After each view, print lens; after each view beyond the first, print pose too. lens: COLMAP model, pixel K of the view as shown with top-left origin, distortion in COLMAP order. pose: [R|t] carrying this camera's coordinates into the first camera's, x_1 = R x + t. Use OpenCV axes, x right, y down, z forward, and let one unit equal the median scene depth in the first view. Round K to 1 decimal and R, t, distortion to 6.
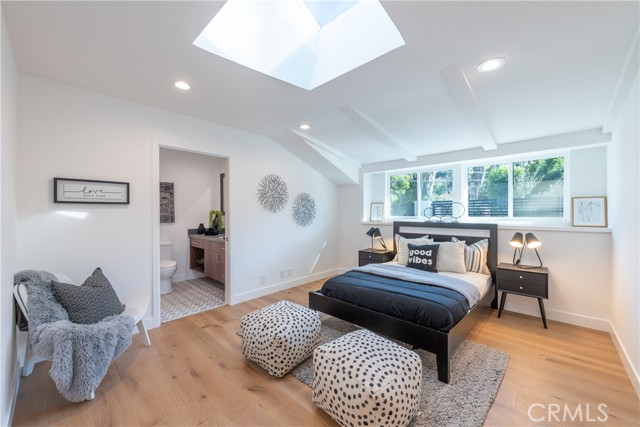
lens RADIAL K [[250.7, 0, 323.2], [0, 250.7, 214.8], [0, 0, 1]] dist [0.010545, -0.001597]
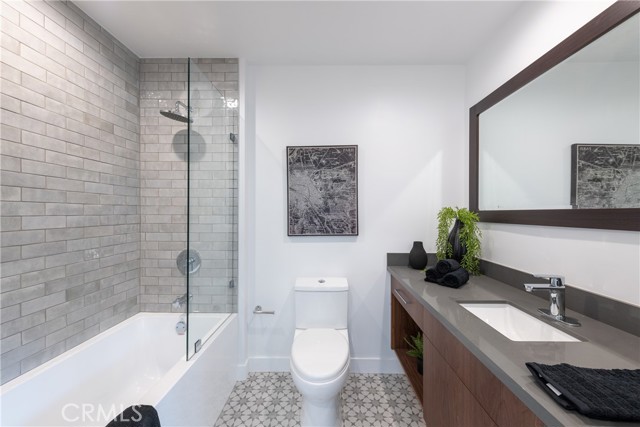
lens RADIAL K [[250.7, 0, 323.5], [0, 250.7, 213.5], [0, 0, 1]] dist [0.010545, -0.001597]
pose [[0.662798, 0.010688, -0.748722, -0.297375], [-0.001871, 0.999919, 0.012618, -0.013252], [0.748796, -0.006962, 0.662764, 0.646782]]
